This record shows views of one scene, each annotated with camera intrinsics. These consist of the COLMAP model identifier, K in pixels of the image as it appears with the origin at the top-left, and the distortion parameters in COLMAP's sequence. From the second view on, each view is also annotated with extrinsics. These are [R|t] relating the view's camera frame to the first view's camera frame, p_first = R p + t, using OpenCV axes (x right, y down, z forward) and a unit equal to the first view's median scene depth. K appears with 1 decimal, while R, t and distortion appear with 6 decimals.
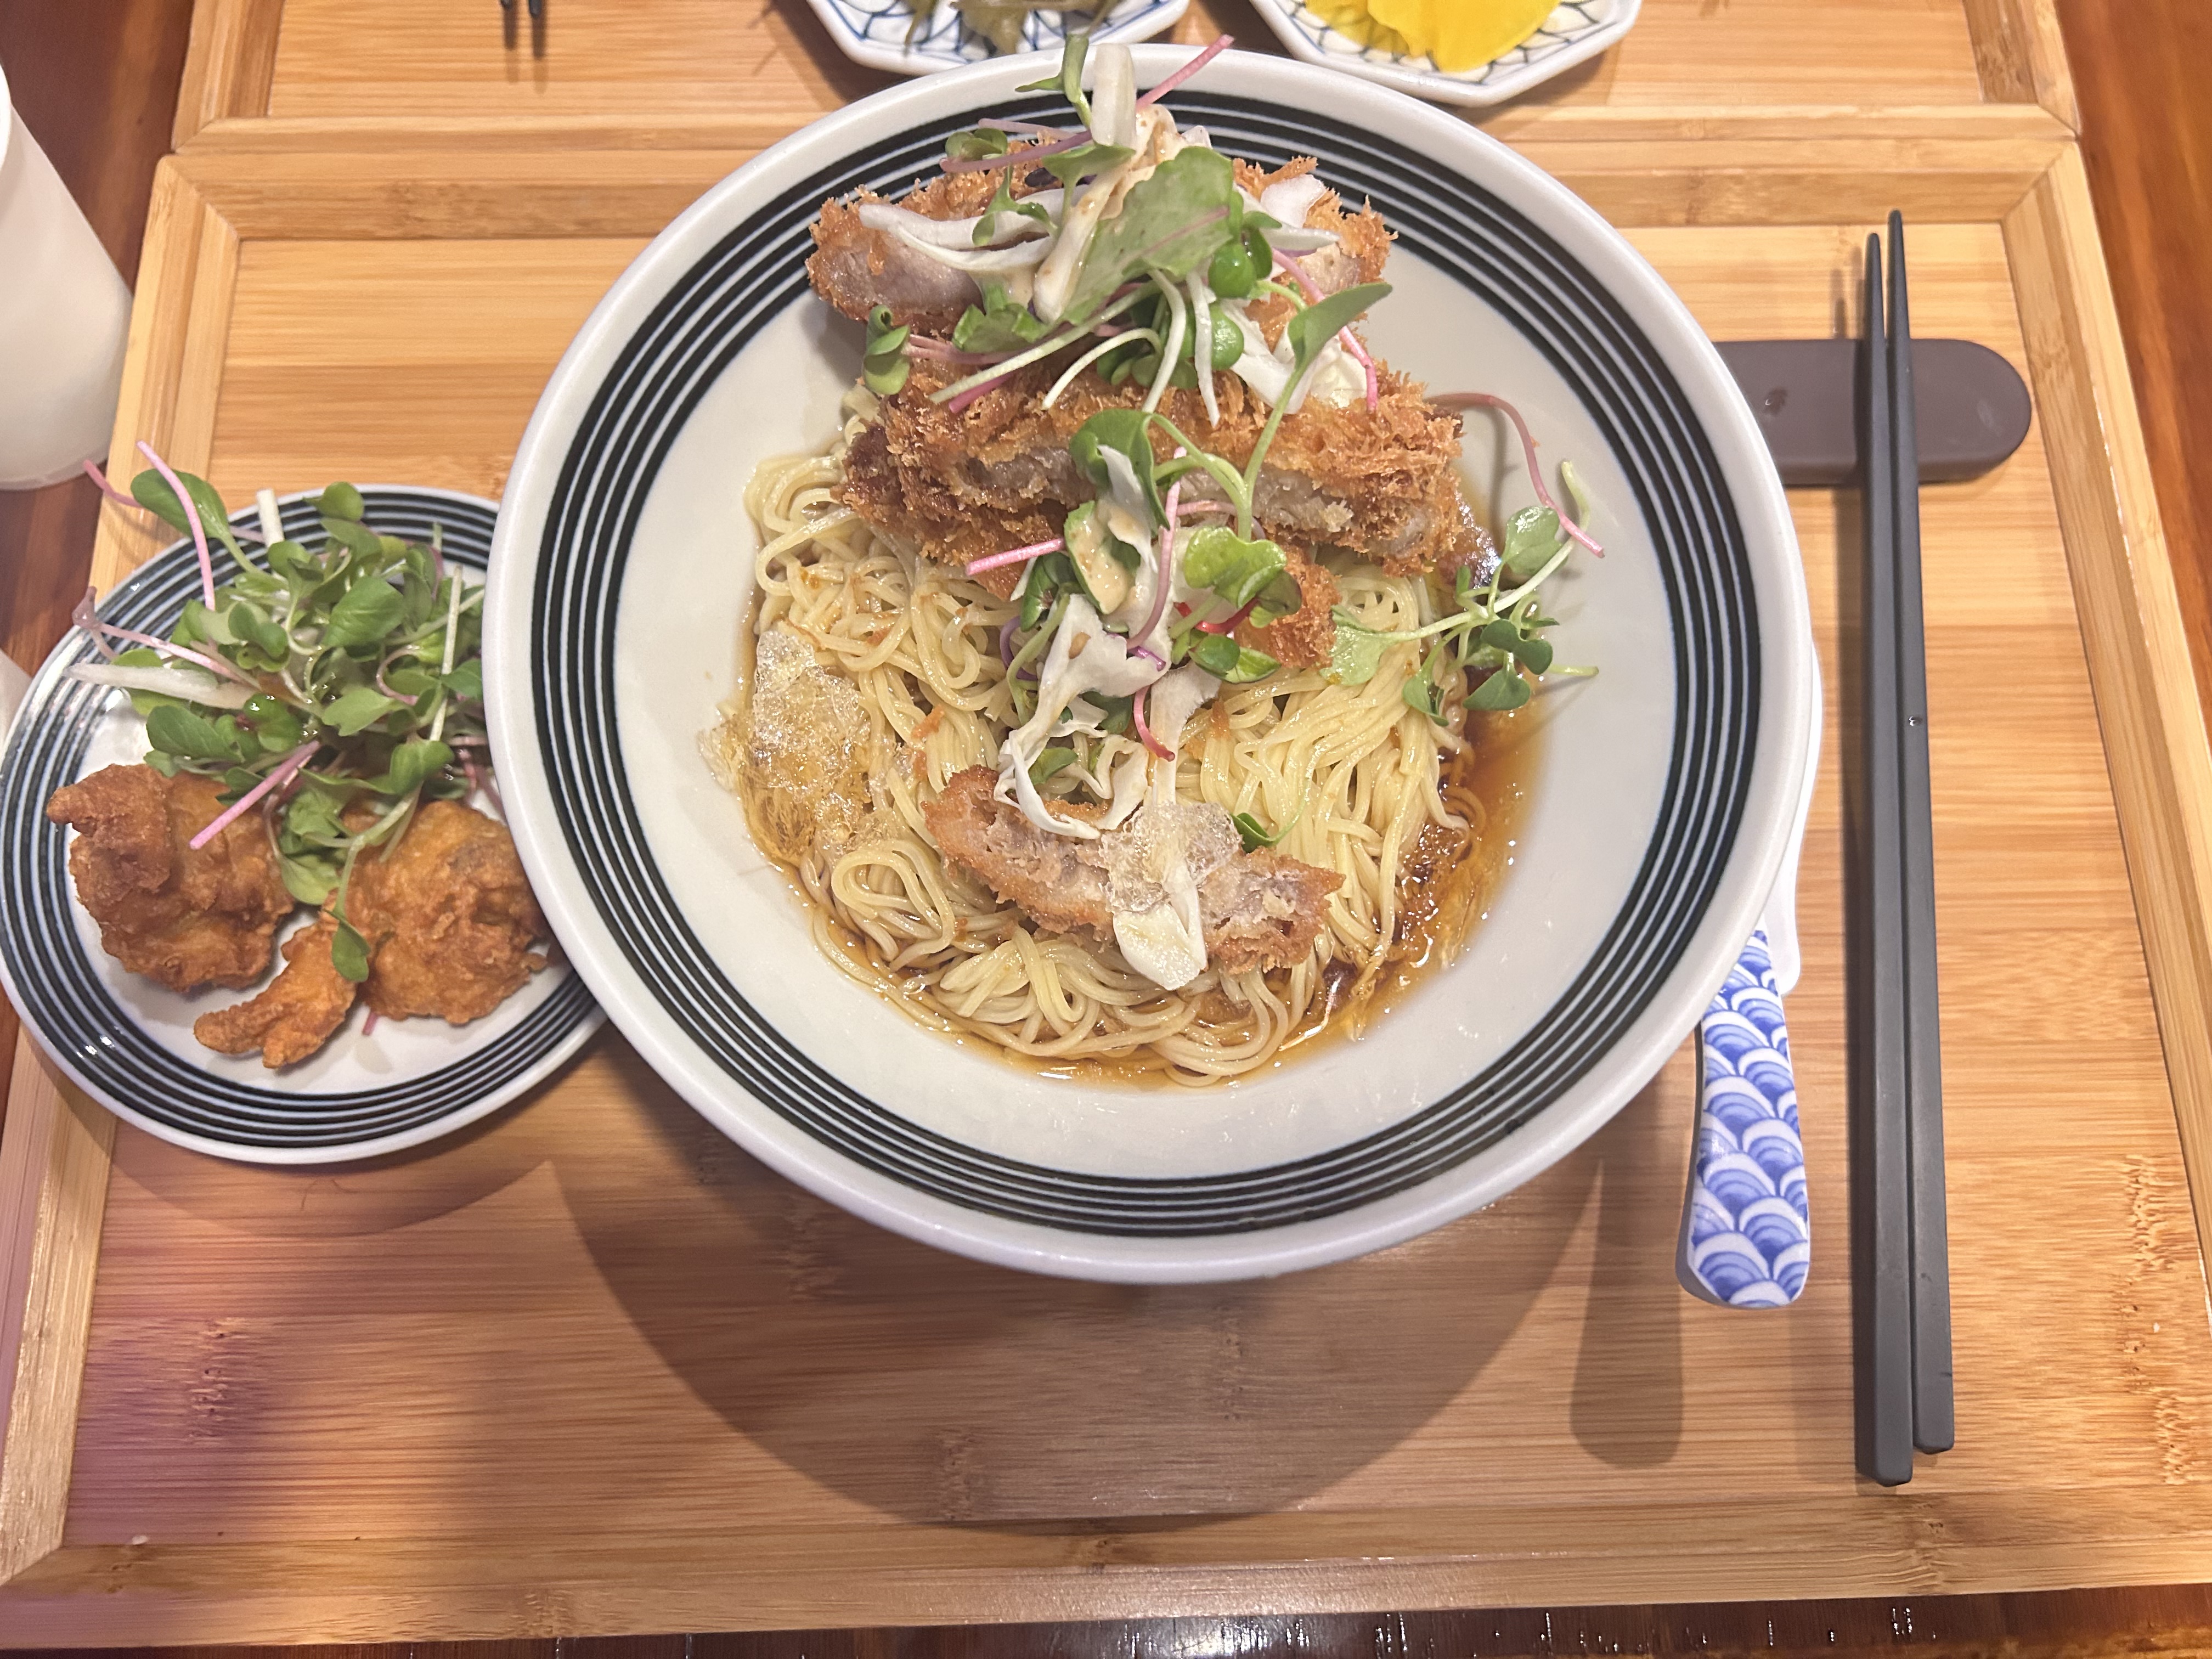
lens RADIAL K [[1726.3, 0, 1096.7], [0, 1726.3, 825.7], [0, 0, 1]] dist [-0.002071, -0.056477]
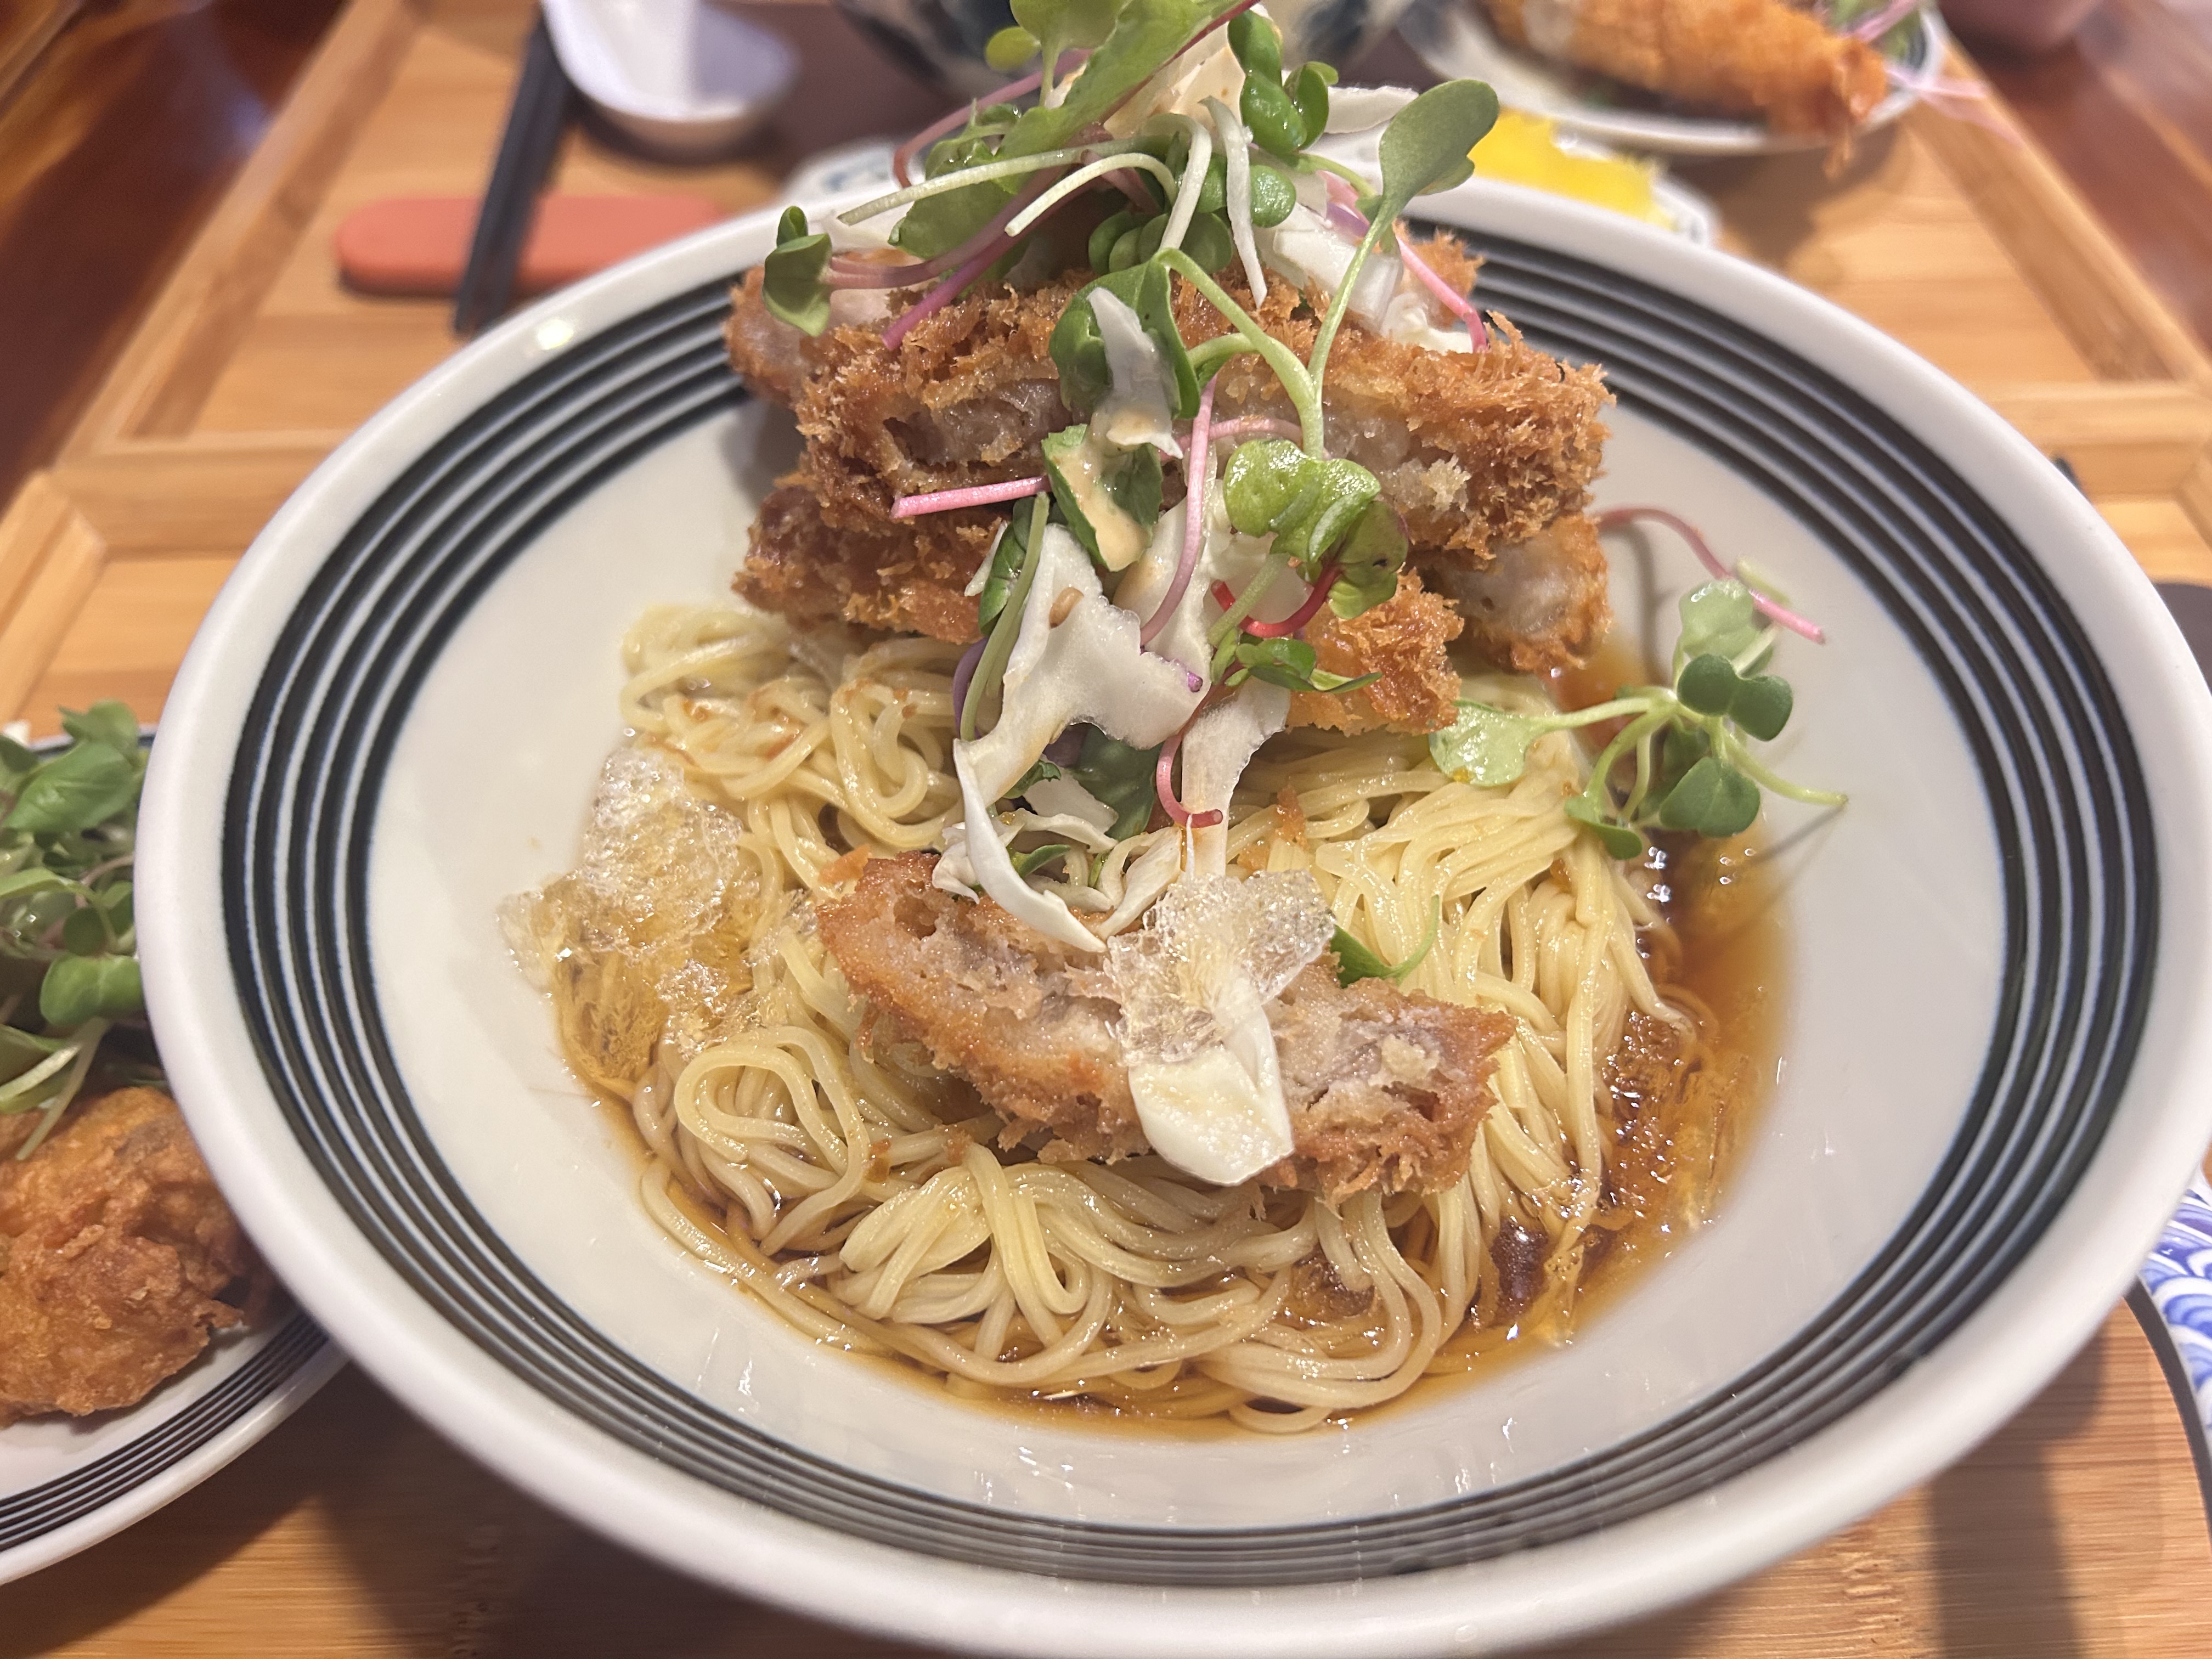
lens RADIAL K [[1726.3, 0, 1096.7], [0, 1726.3, 825.7], [0, 0, 1]] dist [-0.002071, -0.056477]
pose [[0.999613, -0.020414, -0.018916, 0.010524], [0.009773, 0.893881, -0.448198, 0.225591], [0.026058, 0.447840, 0.893734, 0.412538]]
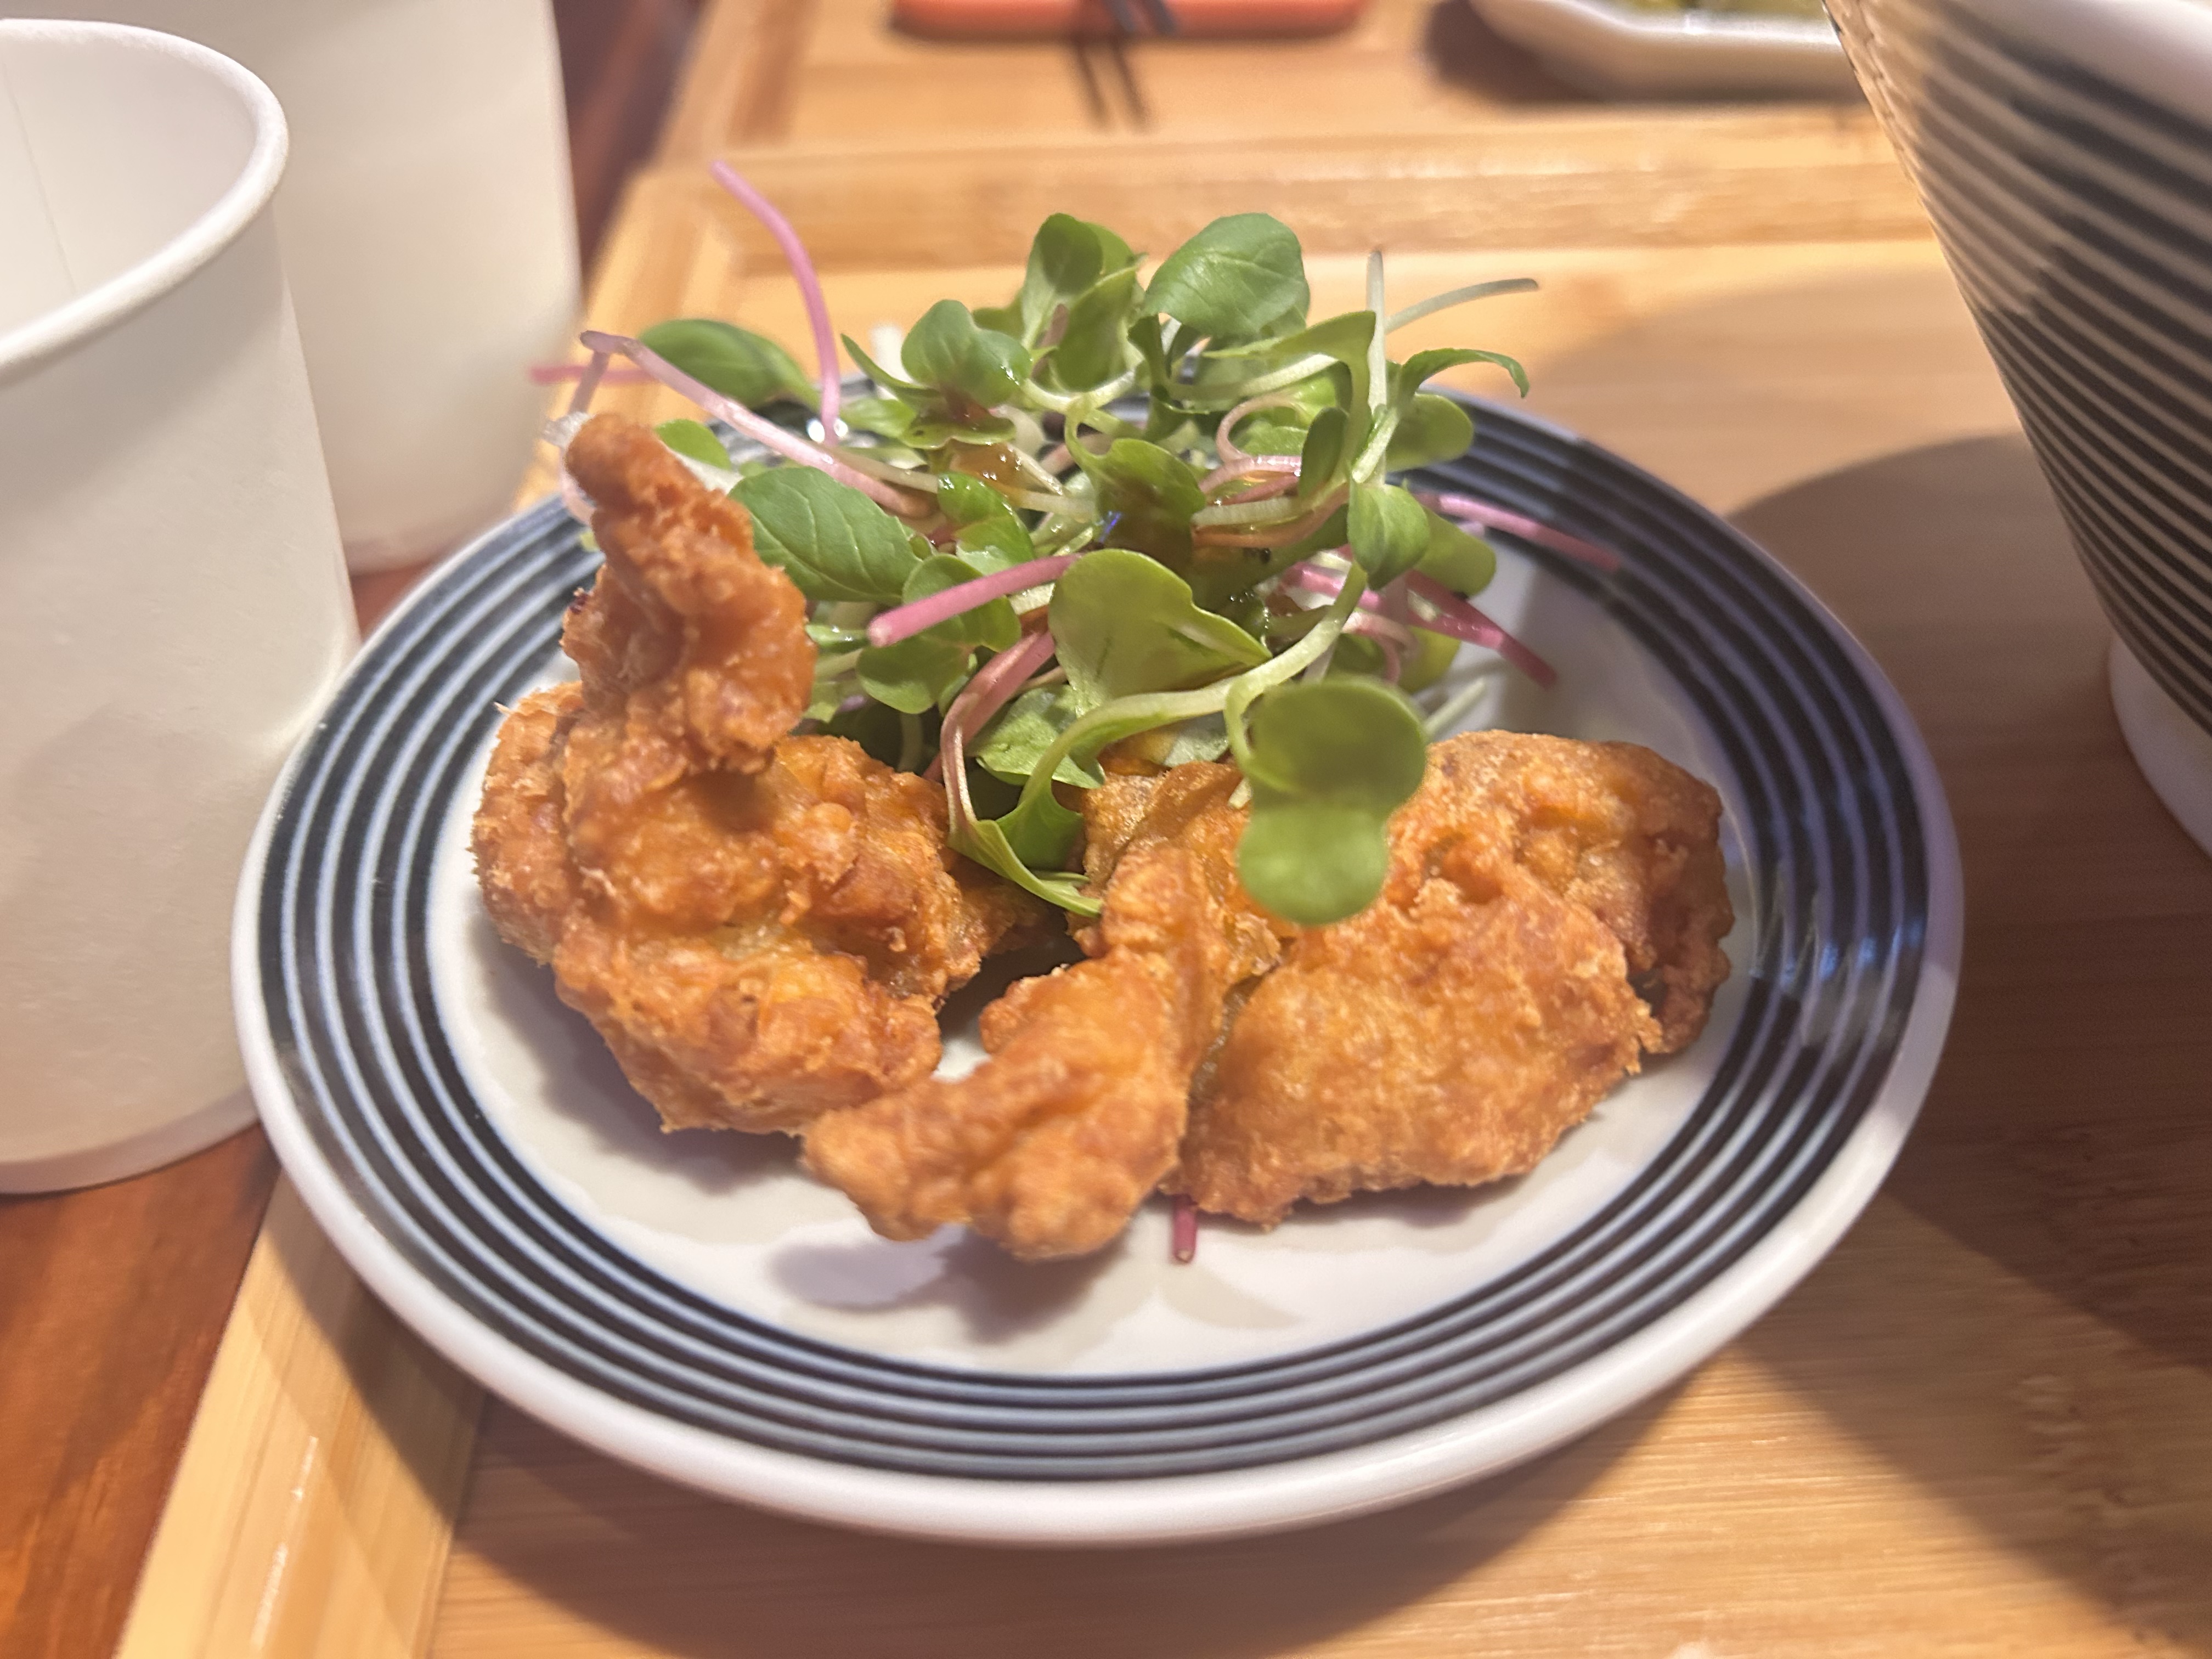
lens RADIAL K [[1726.3, 0, 1096.7], [0, 1726.3, 825.7], [0, 0, 1]] dist [-0.002071, -0.056477]
pose [[0.999668, -0.023264, 0.011106, -0.503007], [0.025650, 0.854451, -0.518898, 0.264860], [0.002582, 0.519011, 0.854764, 0.720708]]
